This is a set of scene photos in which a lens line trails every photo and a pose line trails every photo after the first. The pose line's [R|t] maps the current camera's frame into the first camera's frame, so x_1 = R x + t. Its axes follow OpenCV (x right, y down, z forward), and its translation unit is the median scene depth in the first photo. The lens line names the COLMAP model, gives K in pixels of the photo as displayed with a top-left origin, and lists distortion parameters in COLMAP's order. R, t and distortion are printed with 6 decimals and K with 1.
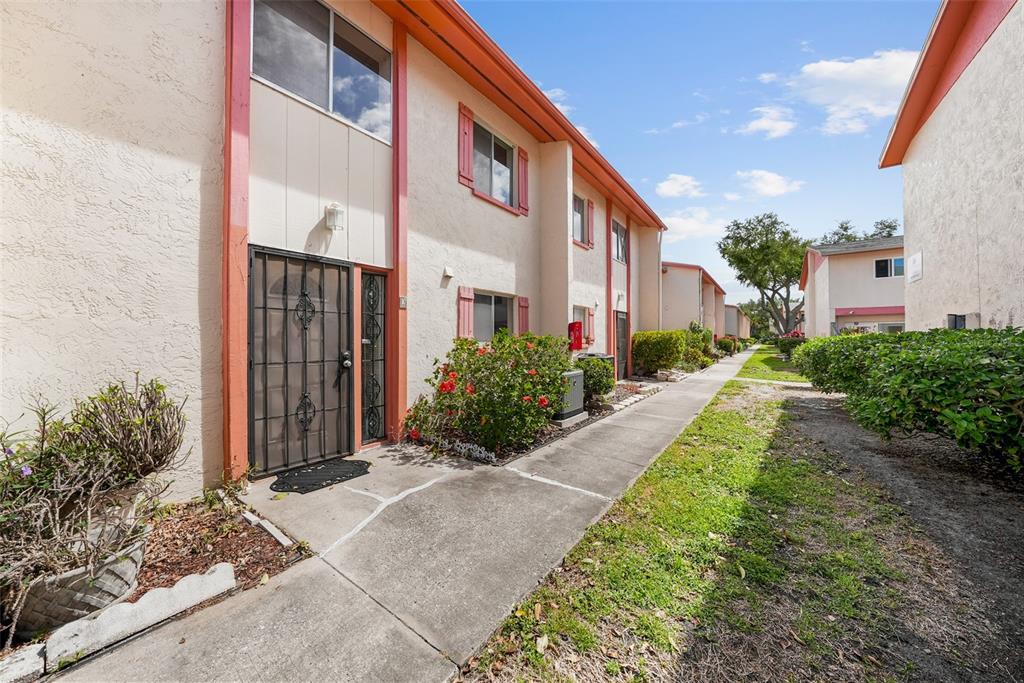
lens RADIAL K [[358.8, 0, 516.5], [0, 358.8, 339.8], [0, 0, 1]] dist [-0.017256, 0.000077]
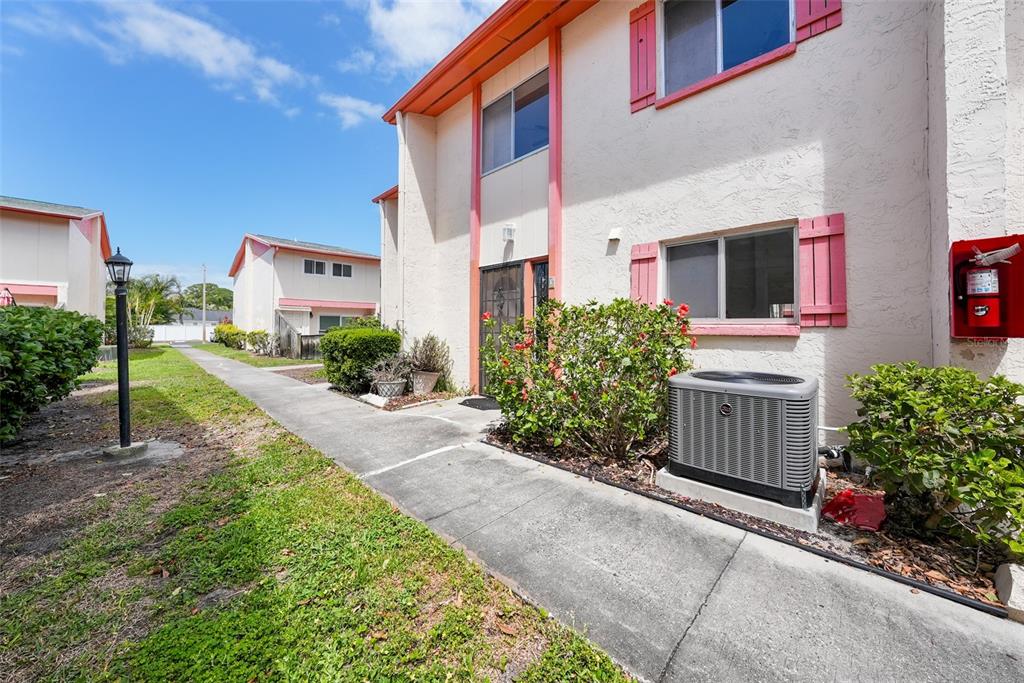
lens RADIAL K [[358.5, 0, 511.4], [0, 358.5, 325.4], [0, 0, 1]] dist [-0.010390, 0.000036]
pose [[-0.153481, -0.009450, -0.988106, 0.812933], [-0.008257, 0.999932, -0.008280, 0.036748], [0.988117, 0.006887, -0.153548, 1.091657]]
